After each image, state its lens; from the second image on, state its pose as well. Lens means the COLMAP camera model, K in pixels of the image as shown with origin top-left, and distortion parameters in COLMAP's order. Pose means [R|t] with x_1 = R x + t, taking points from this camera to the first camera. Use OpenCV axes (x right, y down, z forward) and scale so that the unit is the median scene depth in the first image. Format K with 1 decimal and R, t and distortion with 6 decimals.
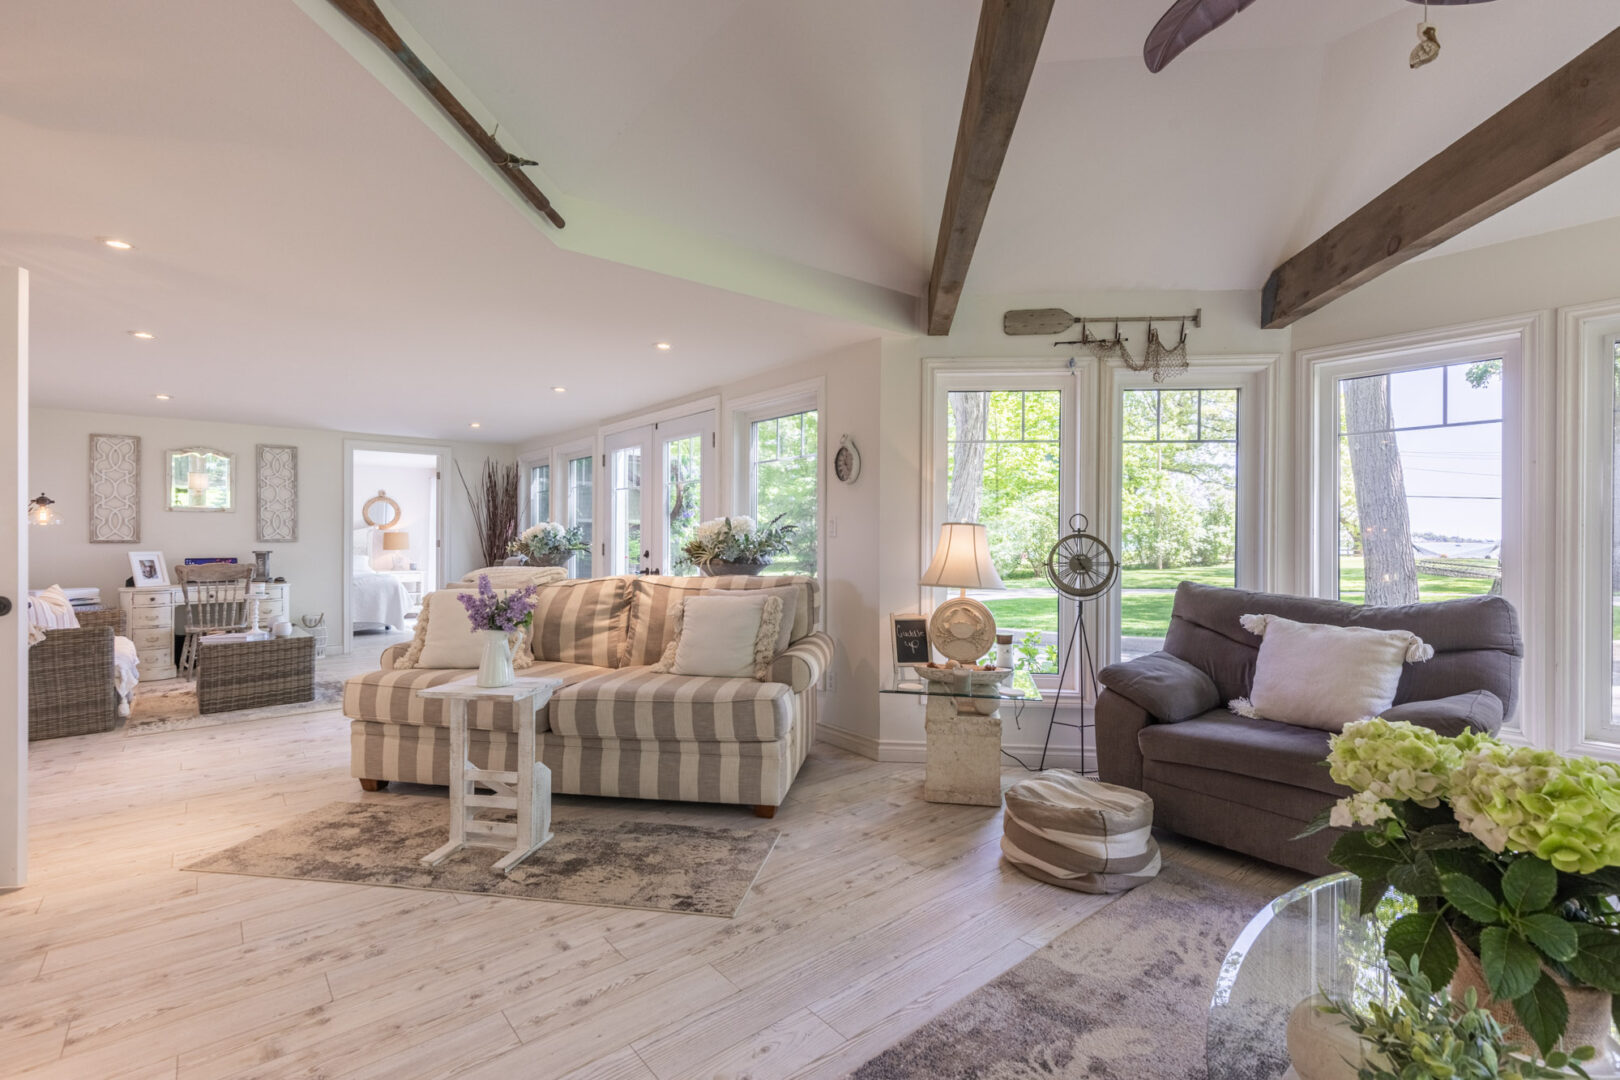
lens RADIAL K [[740.9, 0, 815.7], [0, 740.9, 540.8], [0, 0, 1]] dist [0.004670, 0.000819]
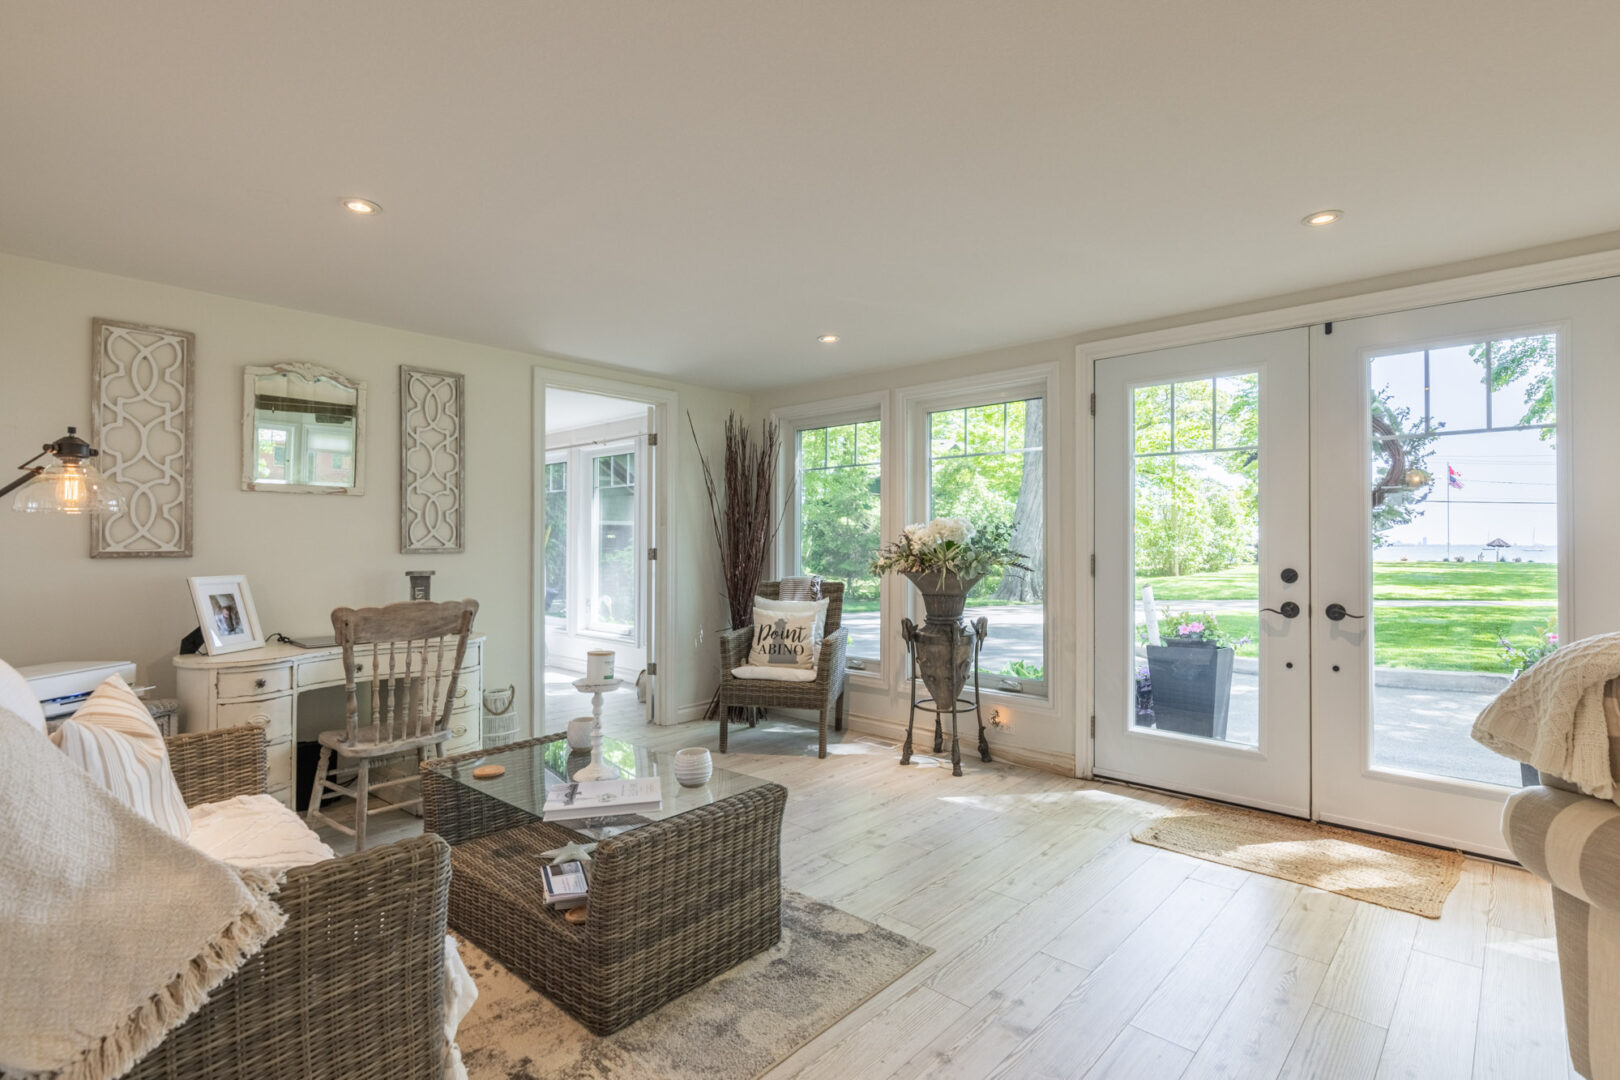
lens RADIAL K [[784.5, 0, 814.4], [0, 784.5, 543.6], [0, 0, 1]] dist [-0.008026, 0.000565]
pose [[0.991896, -0.001970, 0.127035, -0.530853], [0.002263, 0.999995, -0.002164, -0.003328], [-0.127030, 0.002434, 0.991896, 0.419237]]
